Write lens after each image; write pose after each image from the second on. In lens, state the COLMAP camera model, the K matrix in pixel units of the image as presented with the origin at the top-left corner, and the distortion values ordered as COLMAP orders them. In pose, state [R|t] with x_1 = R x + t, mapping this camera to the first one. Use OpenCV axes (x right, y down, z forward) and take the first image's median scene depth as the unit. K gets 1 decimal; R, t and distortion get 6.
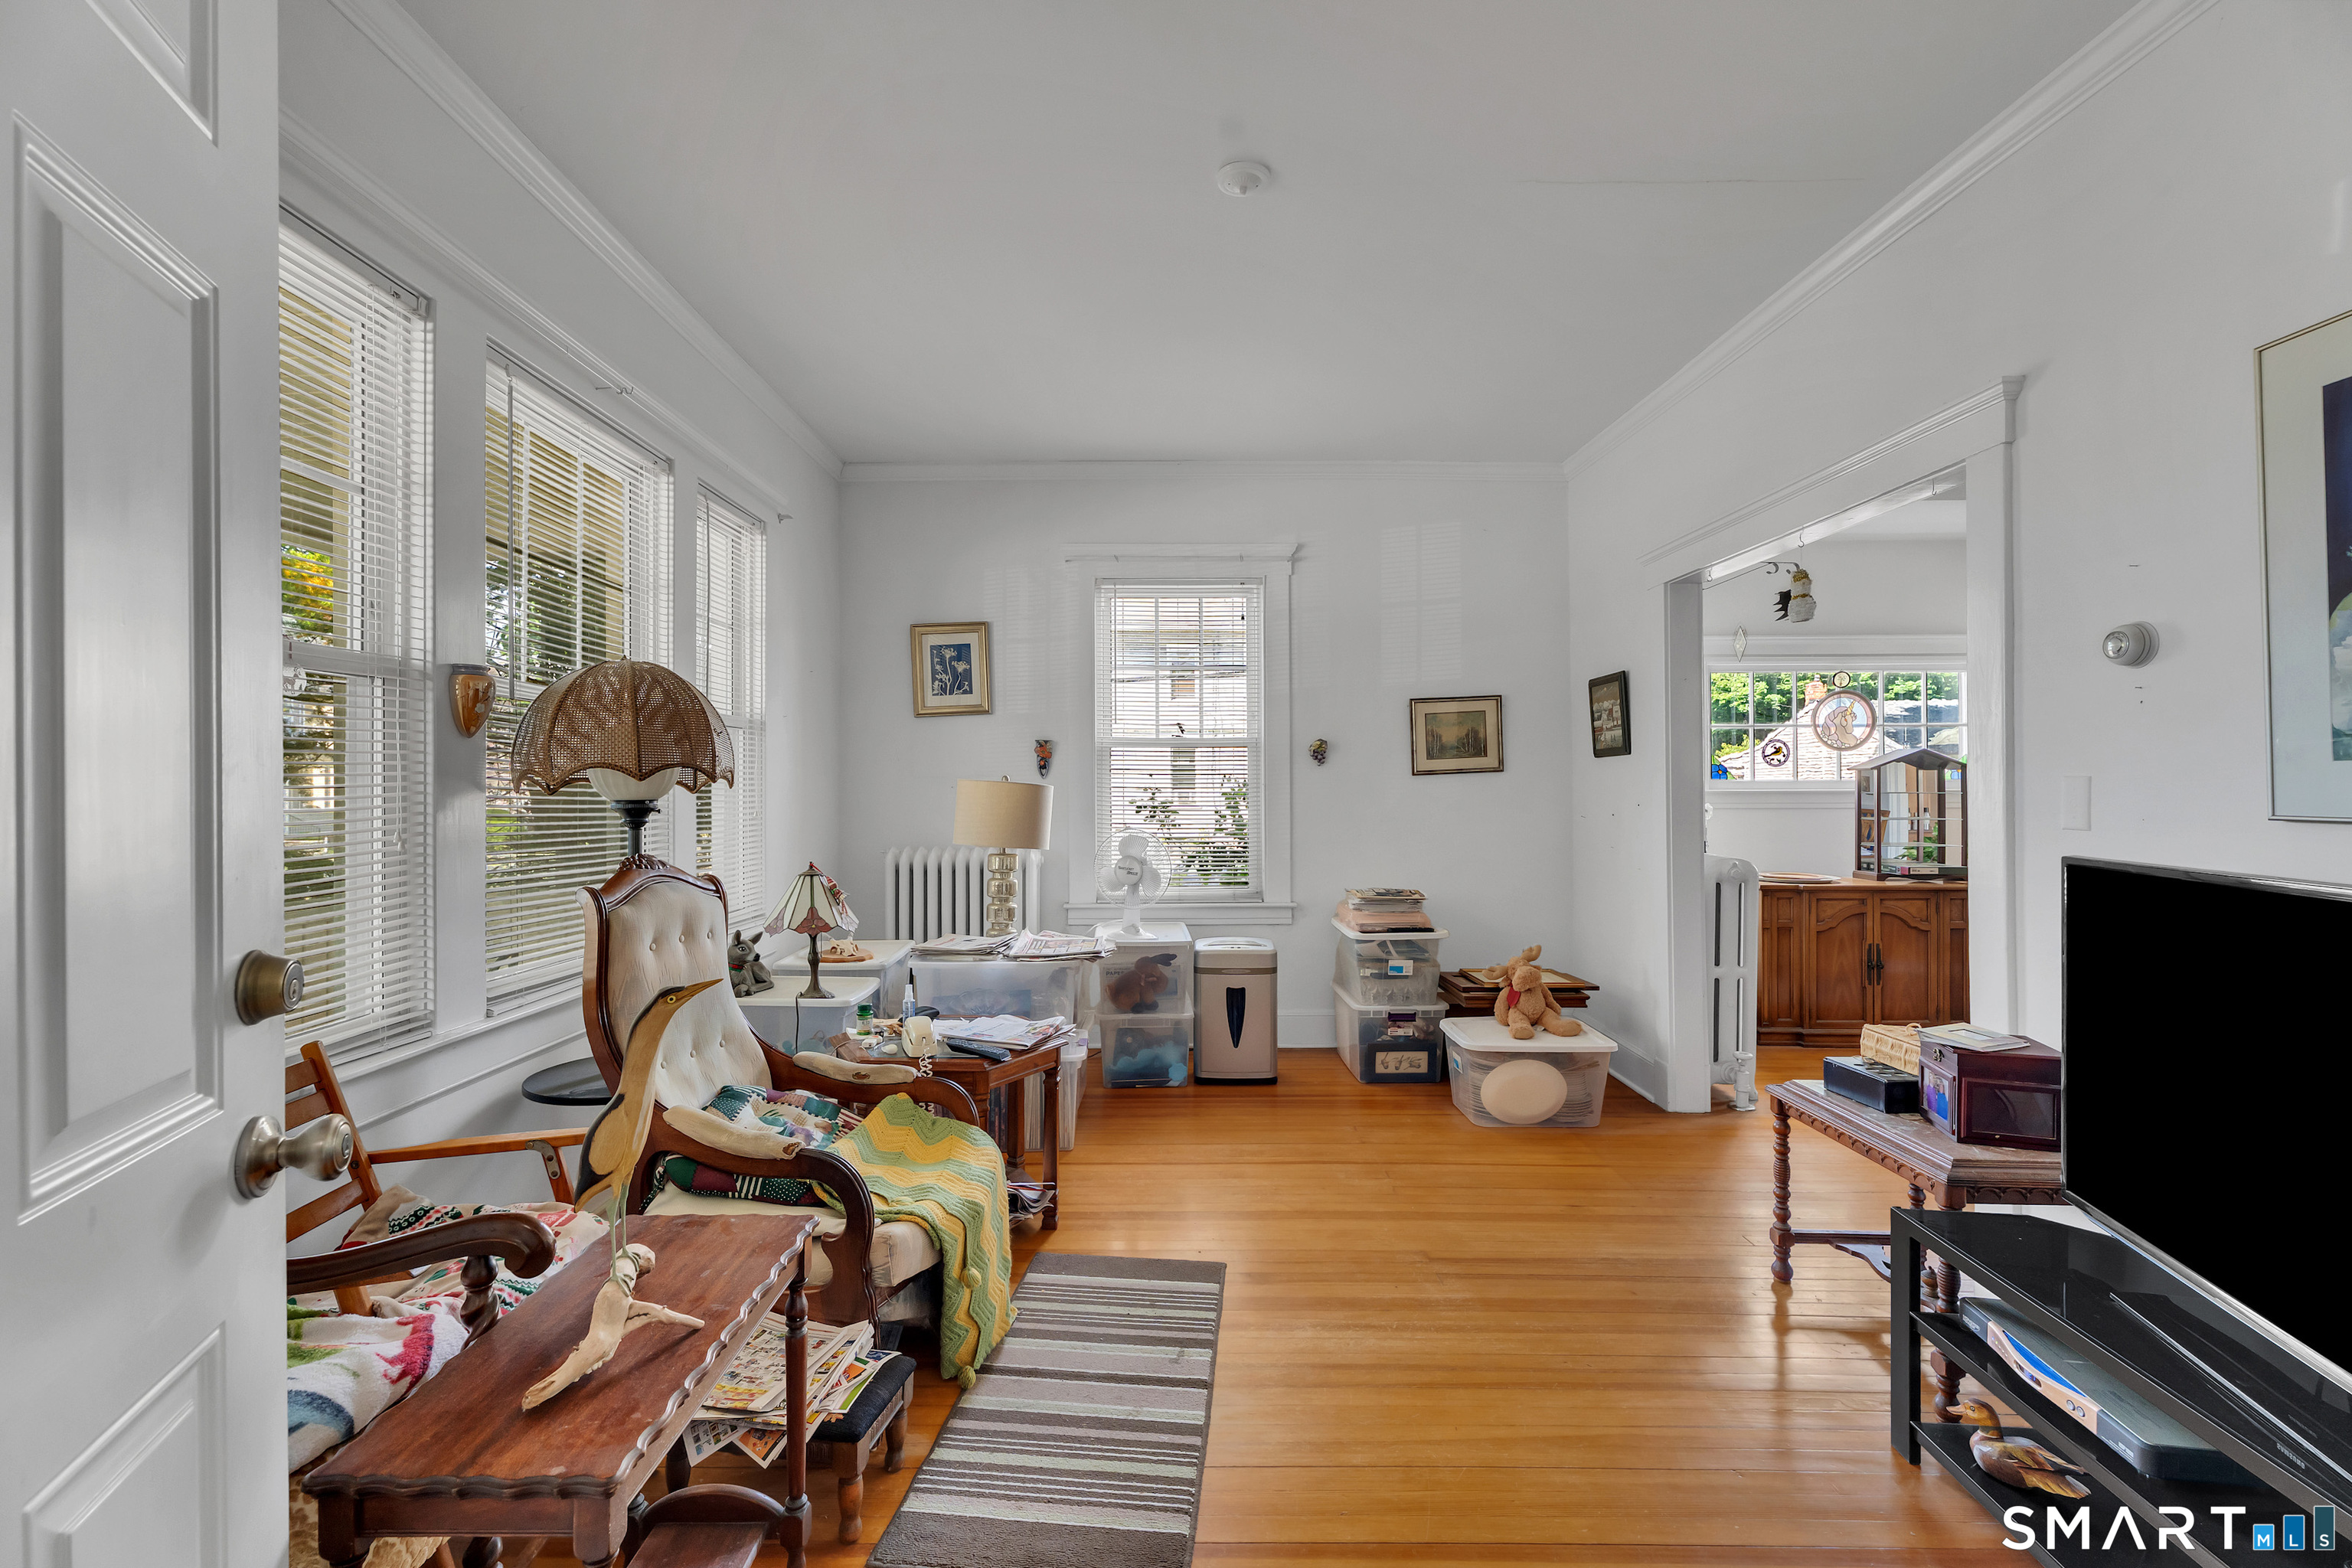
lens RADIAL K [[1042.9, 0, 1170.1], [0, 1042.9, 782.9], [0, 0, 1]] dist [-0.001570, 0.001039]
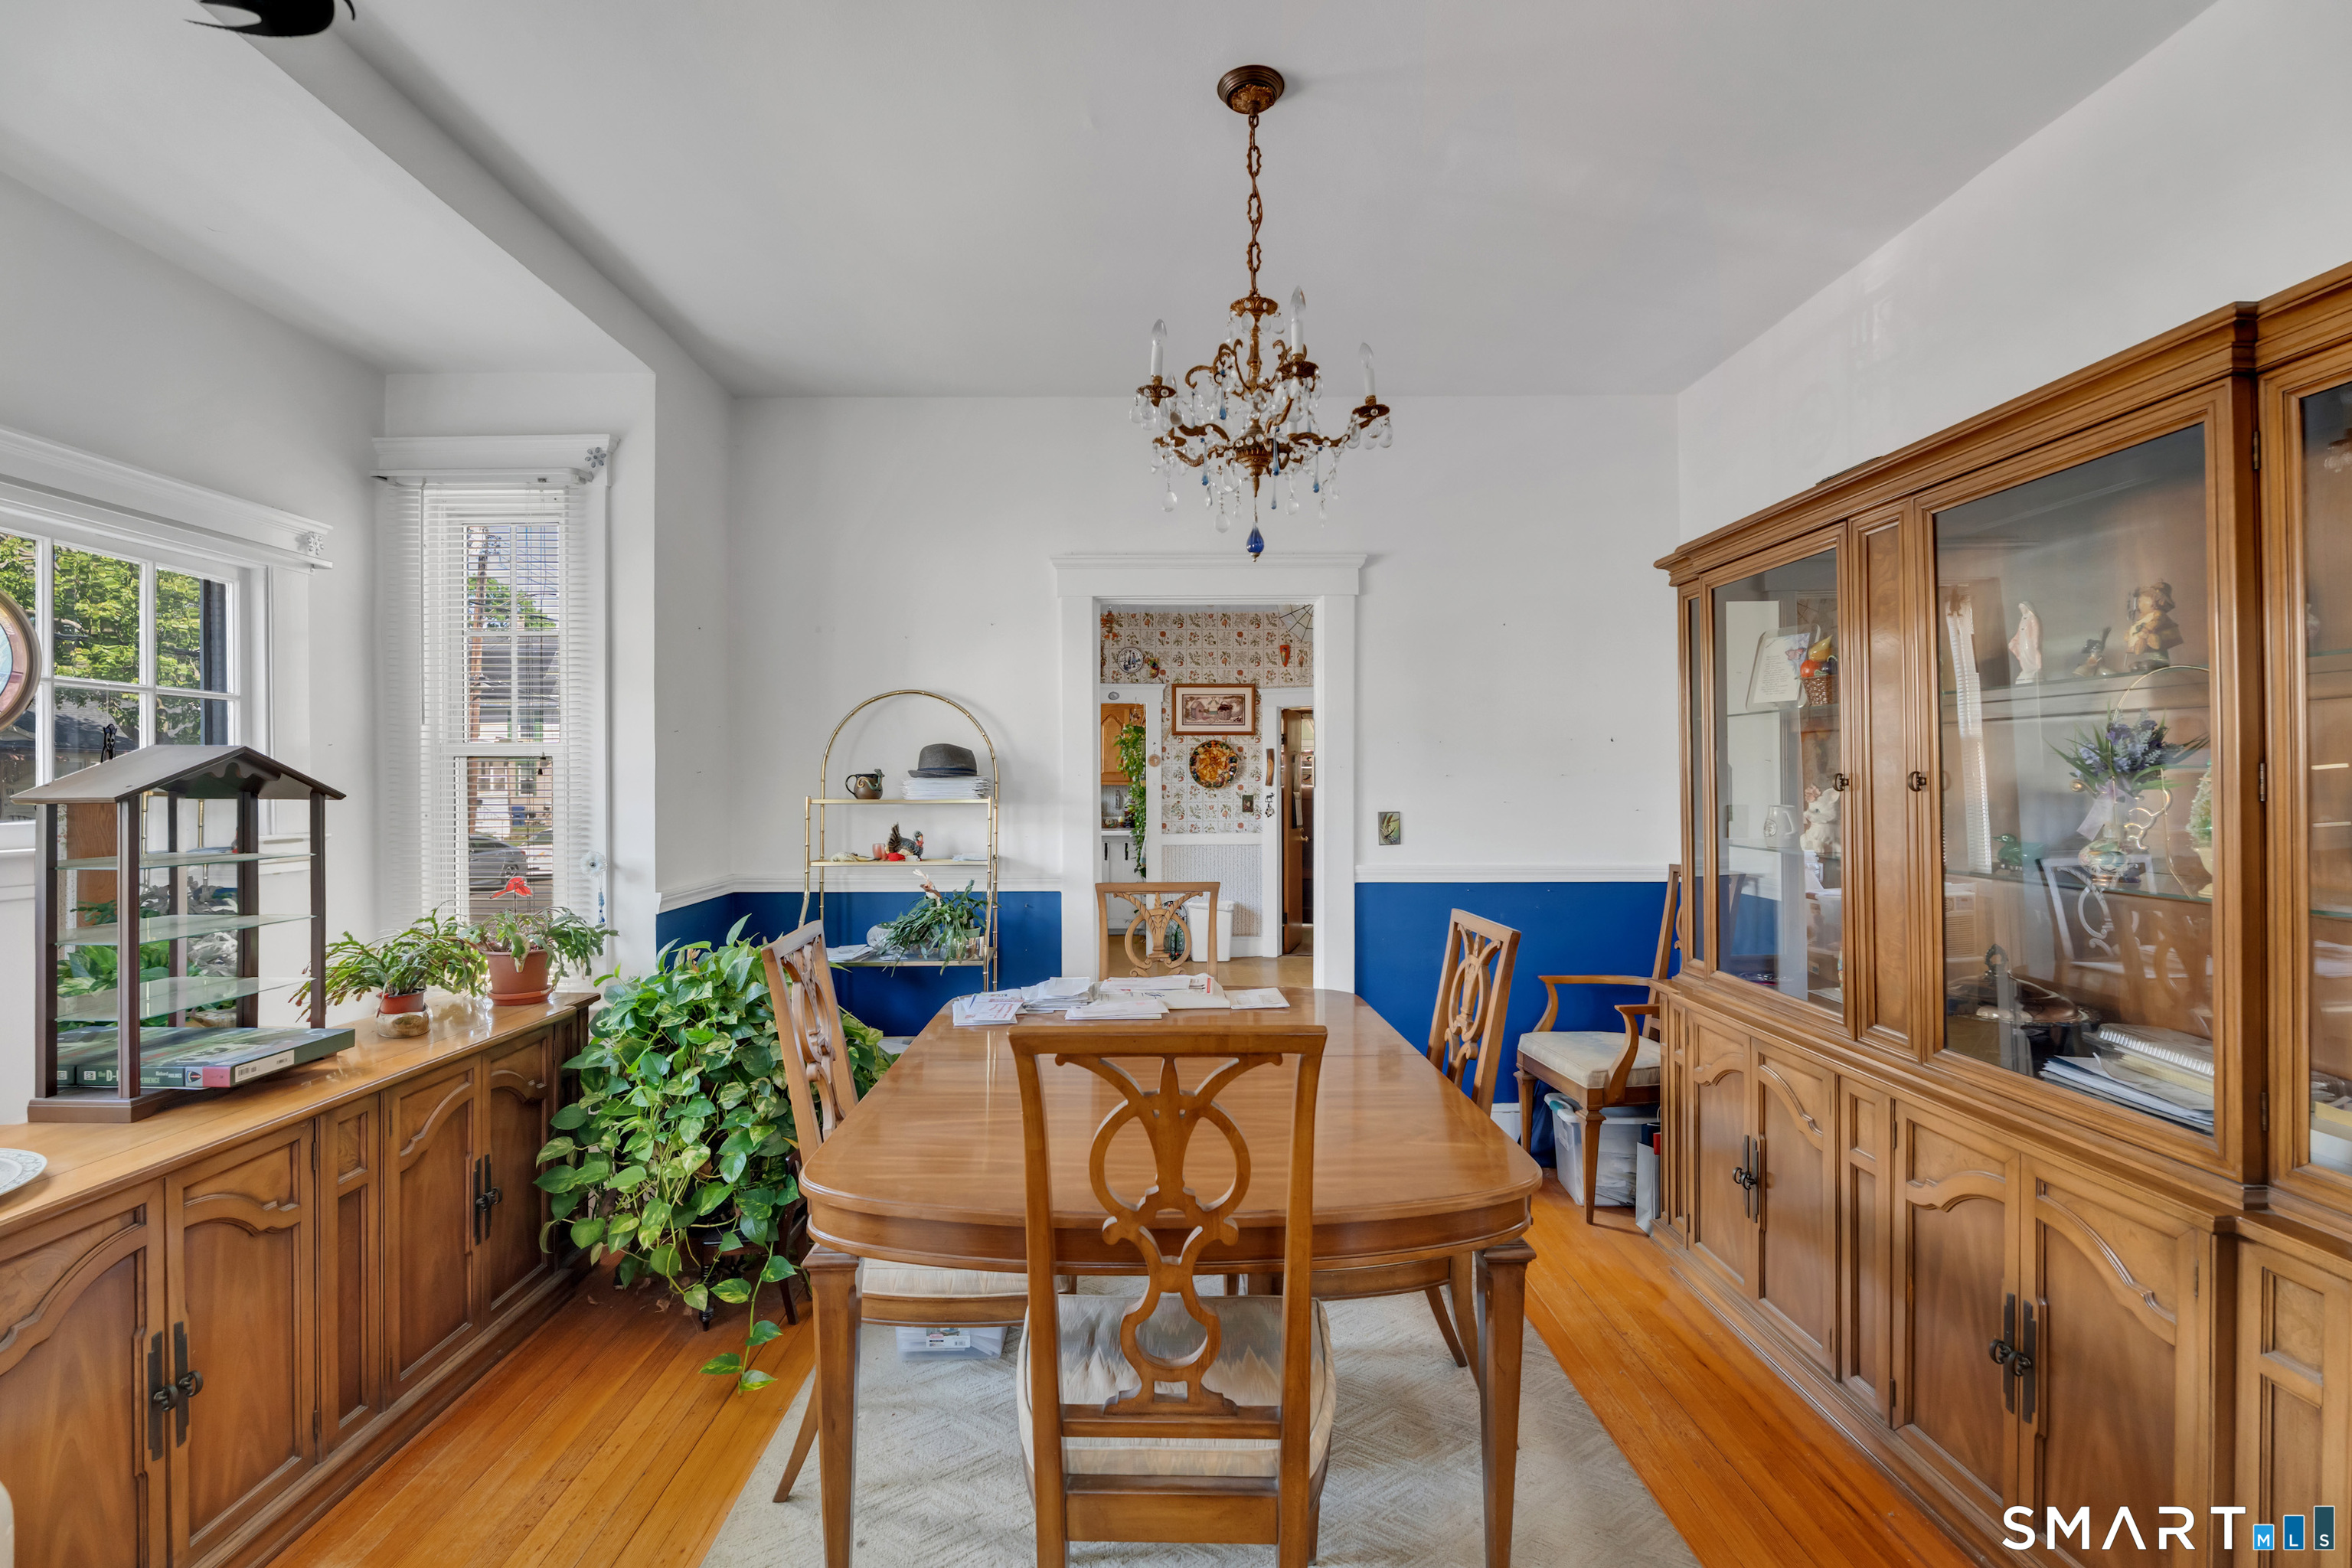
lens RADIAL K [[1042.9, 0, 1170.1], [0, 1042.9, 782.9], [0, 0, 1]] dist [-0.001570, 0.001039]
pose [[0.008929, -0.001902, 0.999958, 0.322865], [0.000866, 0.999998, 0.001894, -0.021353], [-0.999960, 0.000849, 0.008930, 0.636856]]
